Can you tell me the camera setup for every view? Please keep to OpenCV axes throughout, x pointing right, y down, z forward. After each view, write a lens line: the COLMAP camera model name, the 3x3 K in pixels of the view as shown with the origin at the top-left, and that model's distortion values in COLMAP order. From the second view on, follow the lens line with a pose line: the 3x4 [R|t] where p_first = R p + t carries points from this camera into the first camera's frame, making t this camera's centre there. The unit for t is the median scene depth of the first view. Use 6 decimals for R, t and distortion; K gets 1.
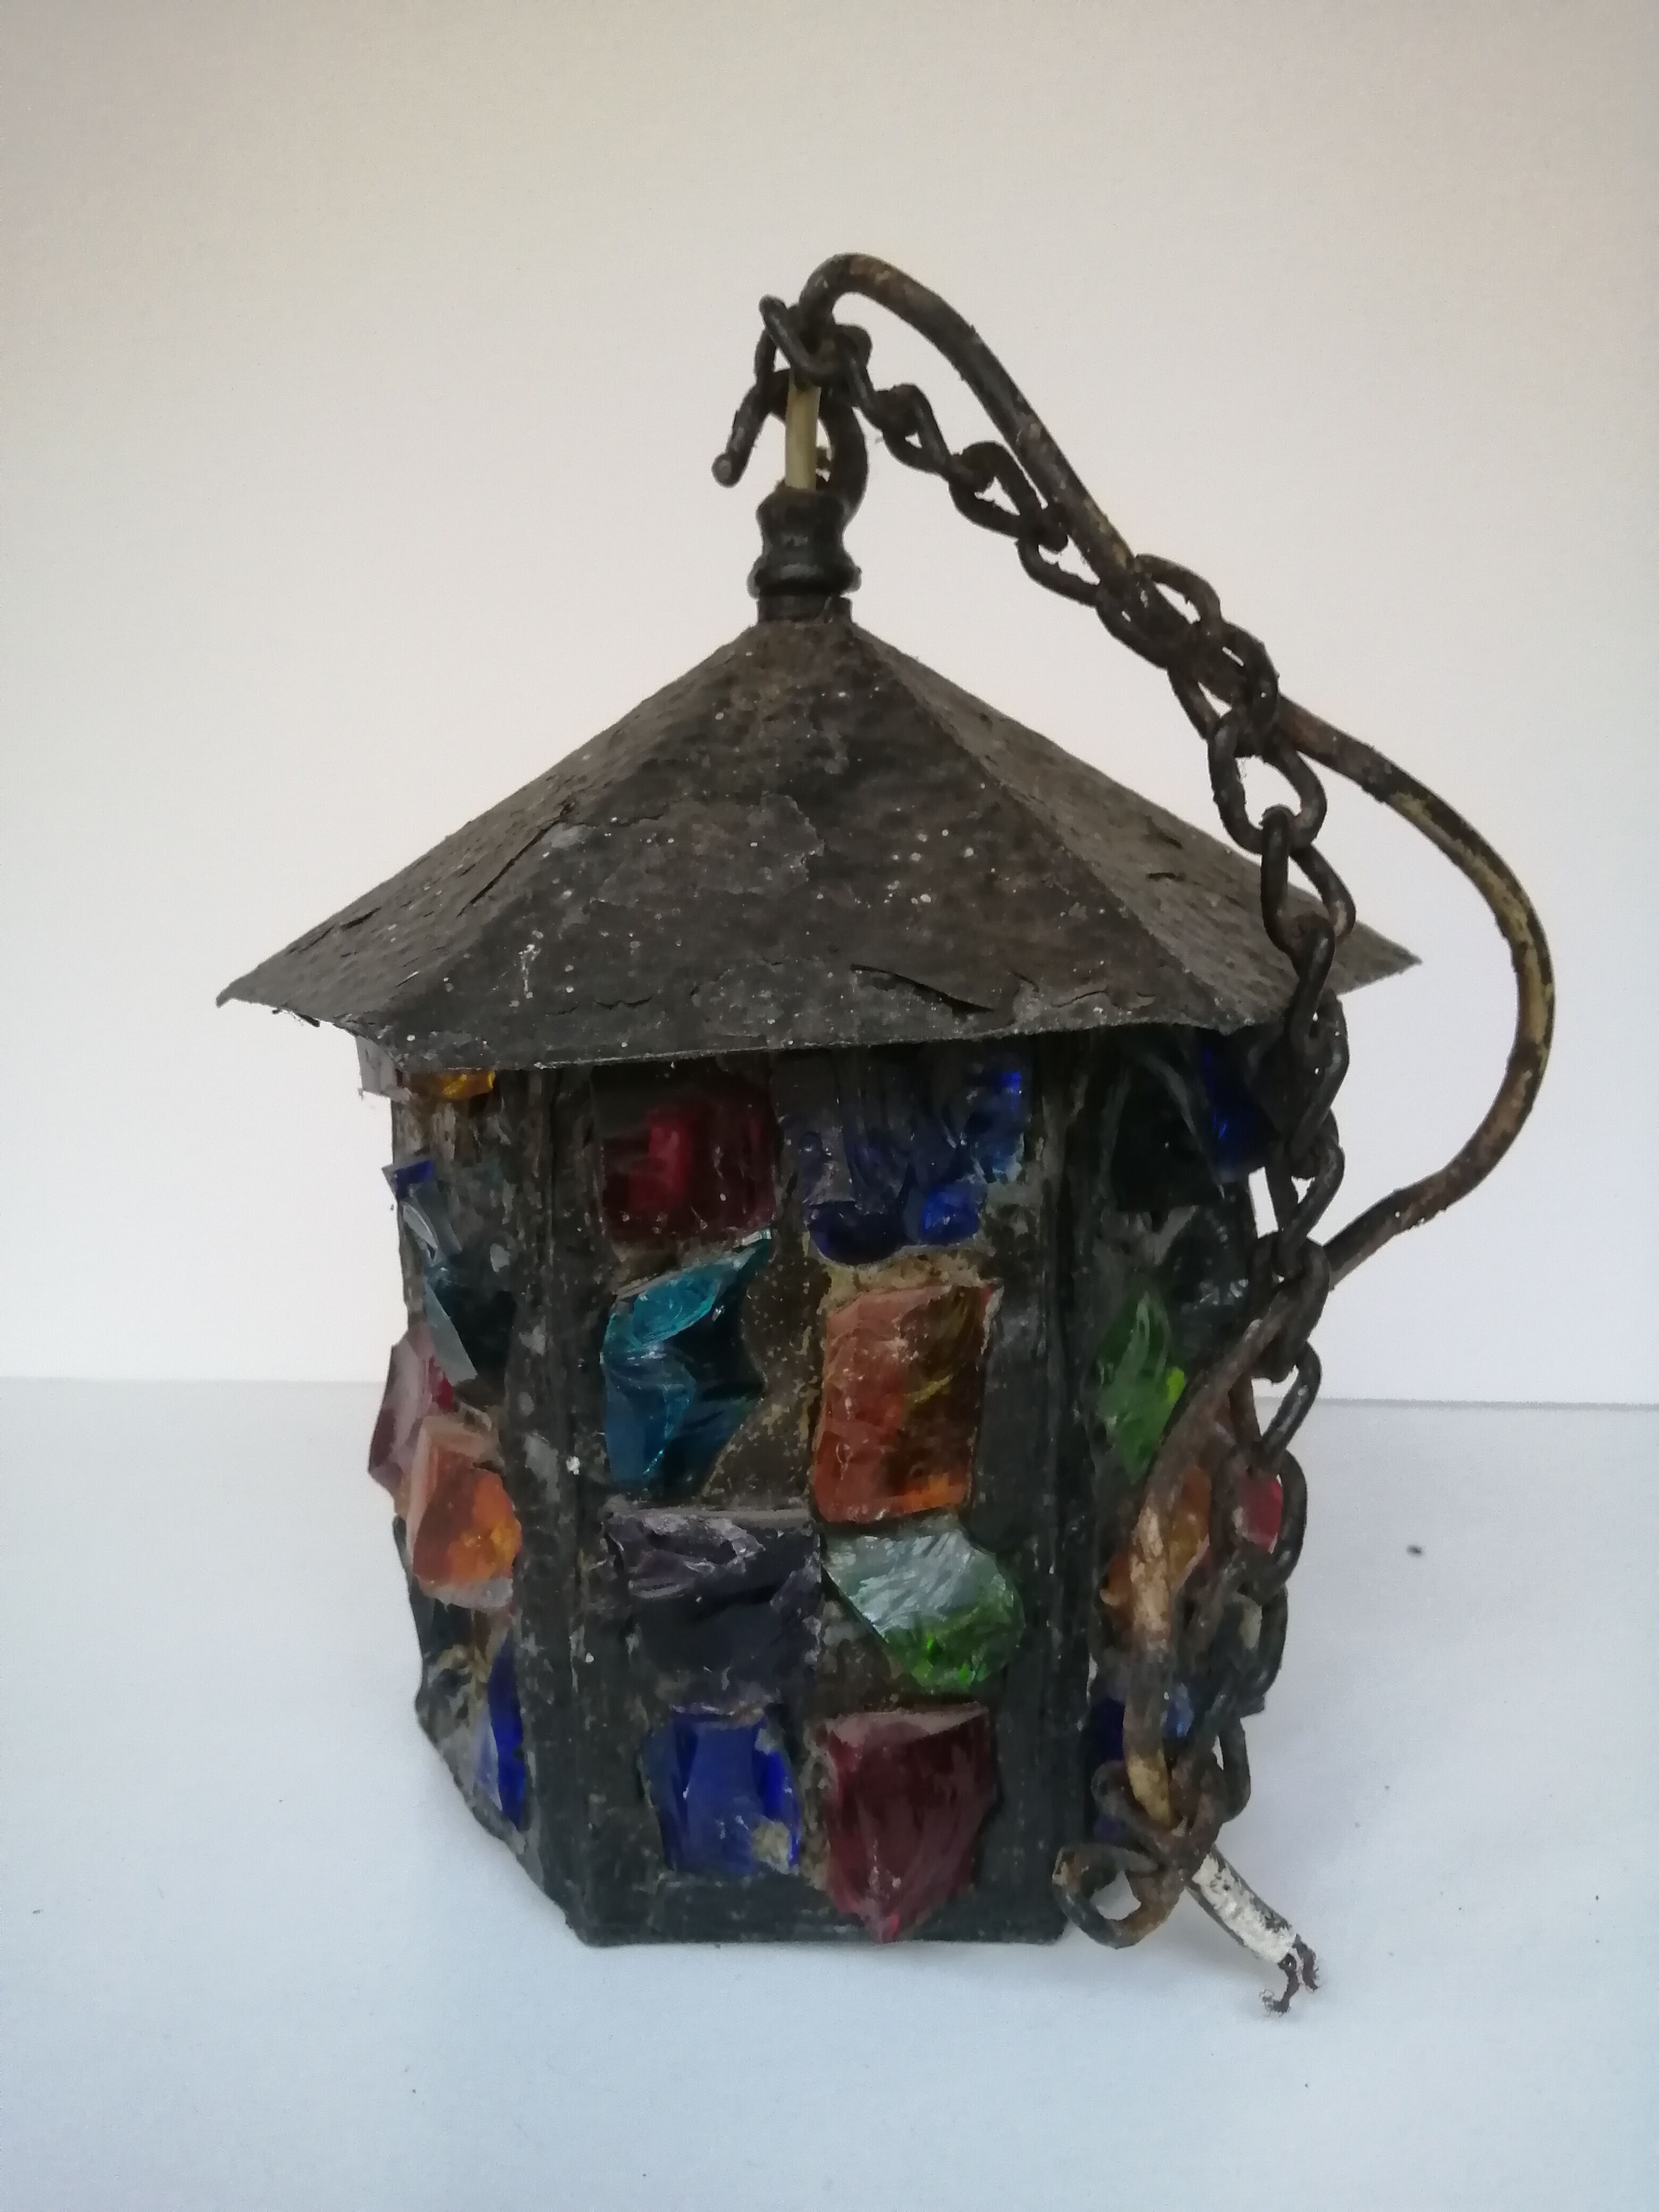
lens RADIAL K [[1653.8, 0, 797.1], [0, 1653.8, 1141.3], [0, 0, 1]] dist [0.217780, -0.000397]
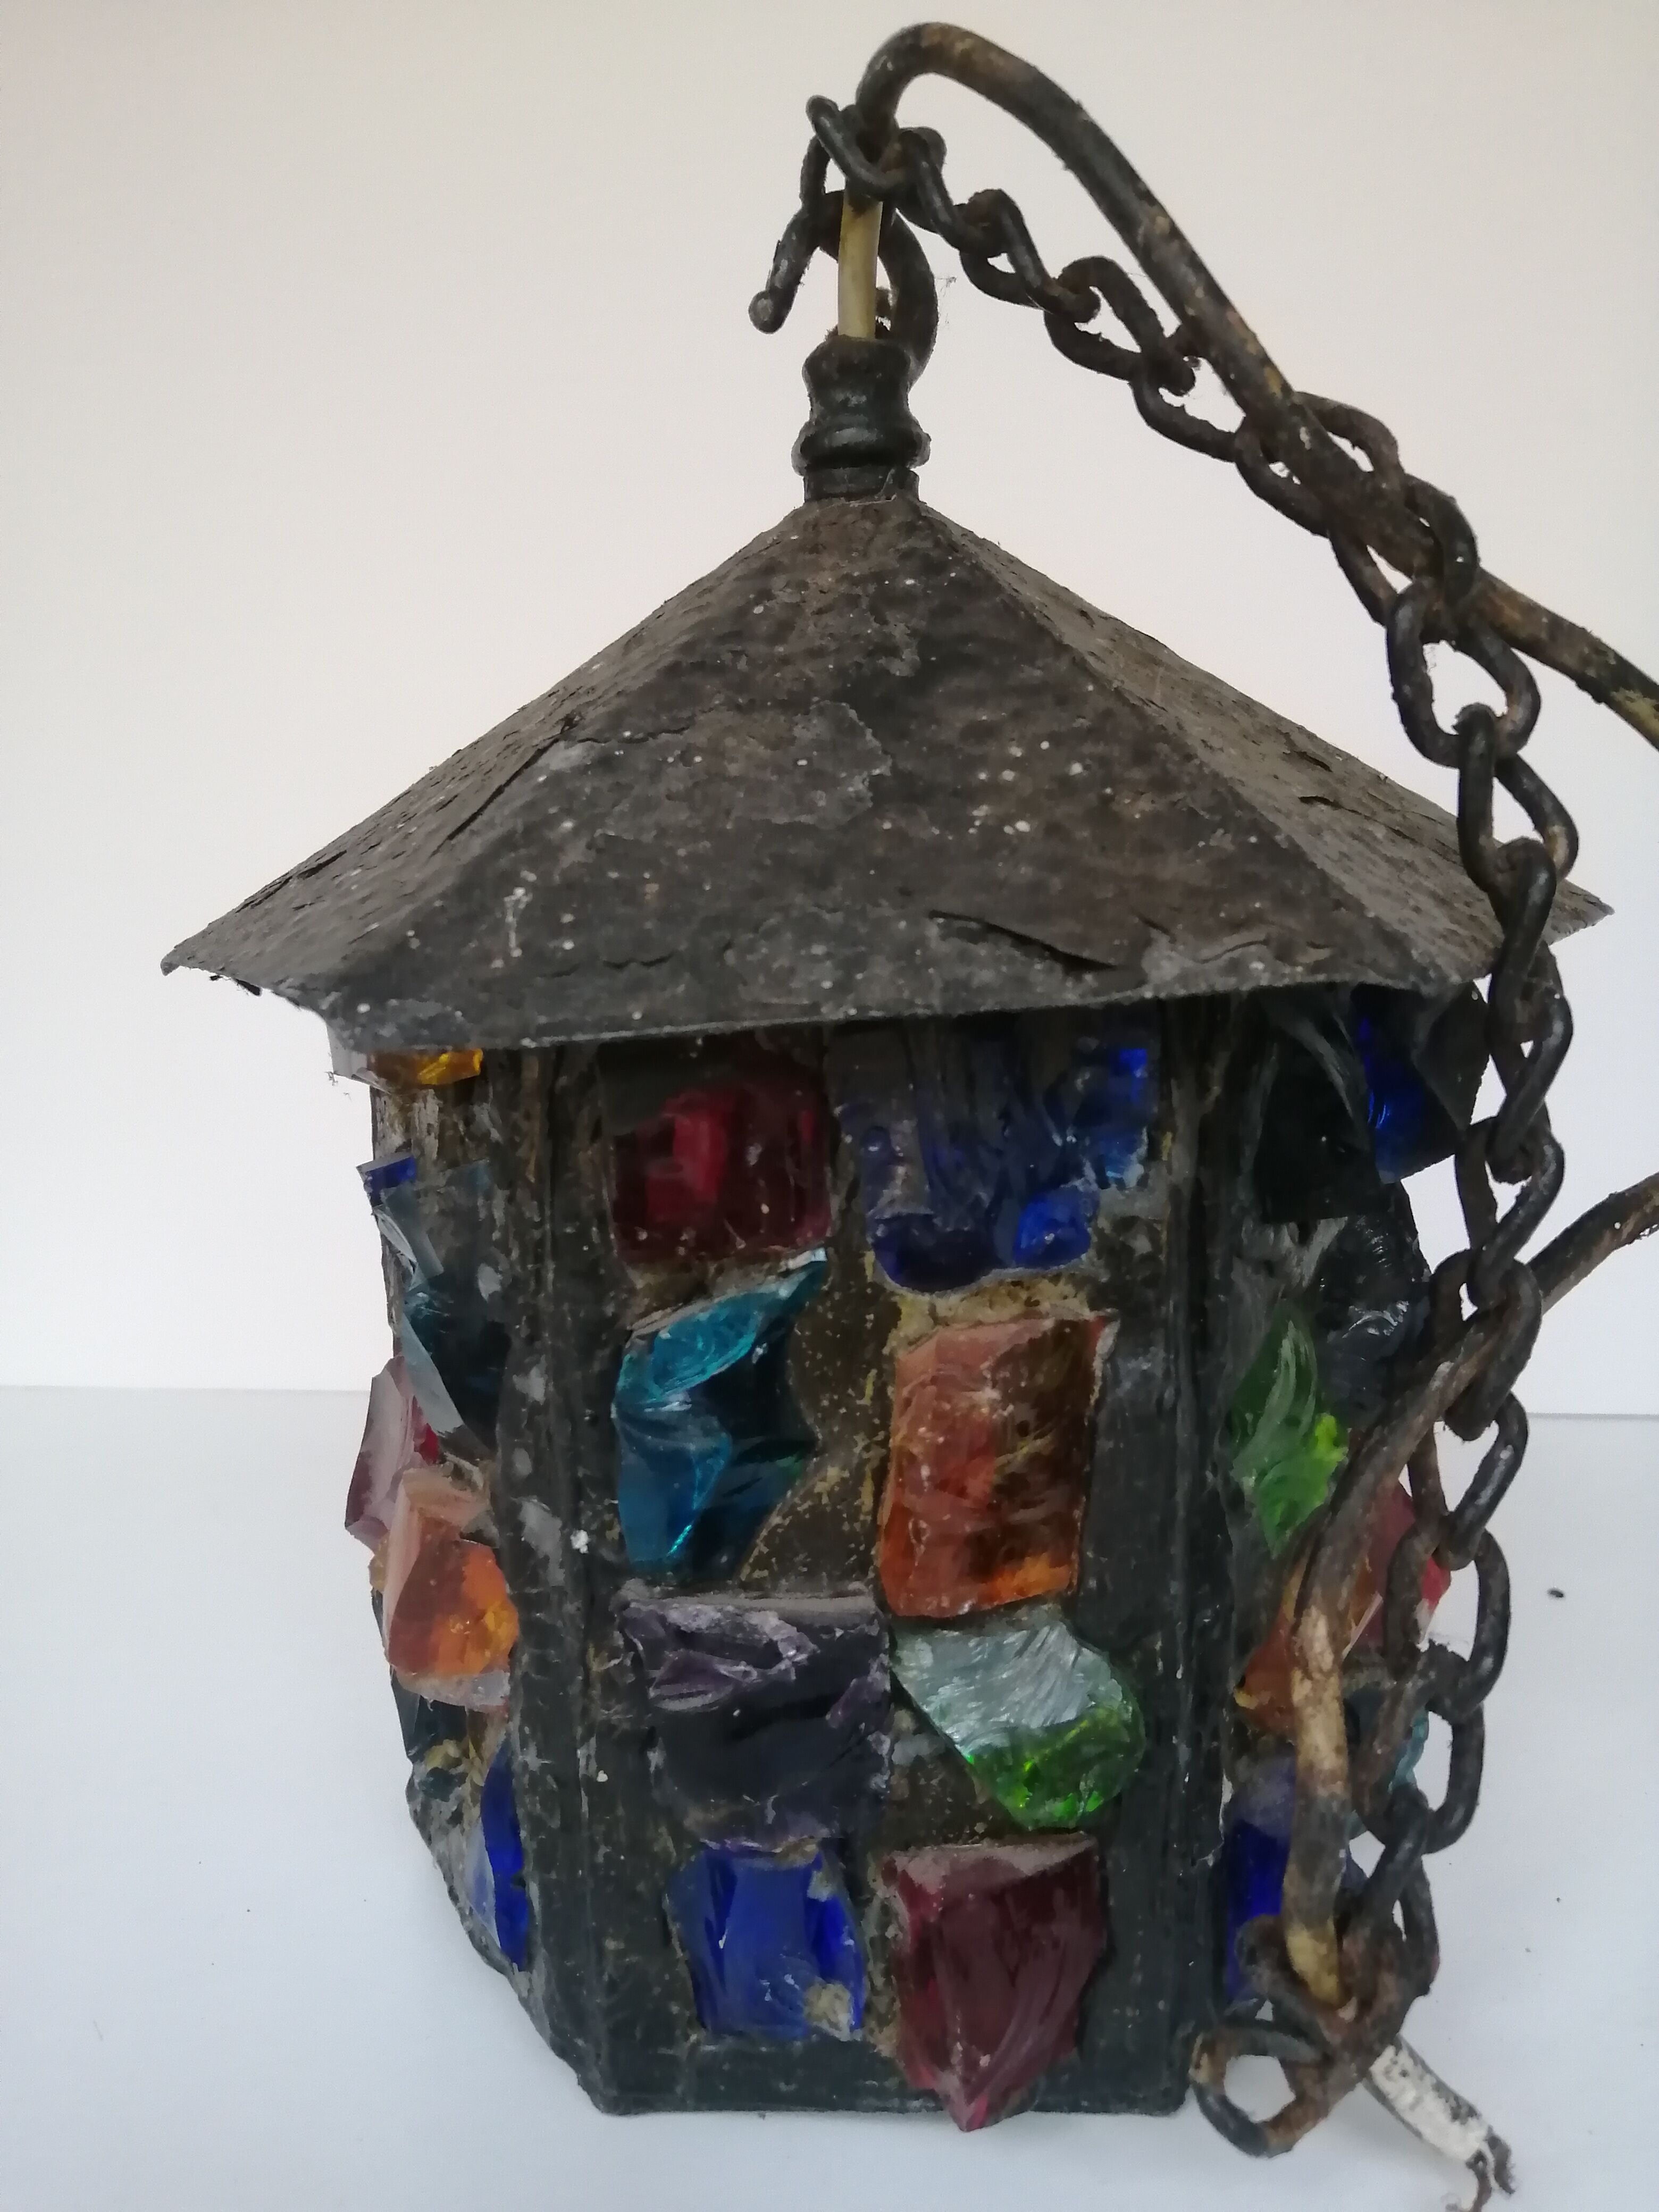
lens RADIAL K [[1653.8, 0, 797.1], [0, 1653.8, 1141.3], [0, 0, 1]] dist [0.217780, -0.000397]
pose [[0.999730, -0.002788, -0.023054, -0.010352], [0.003071, 0.999921, 0.012224, -0.007564], [0.023018, -0.012291, 0.999659, 0.196454]]
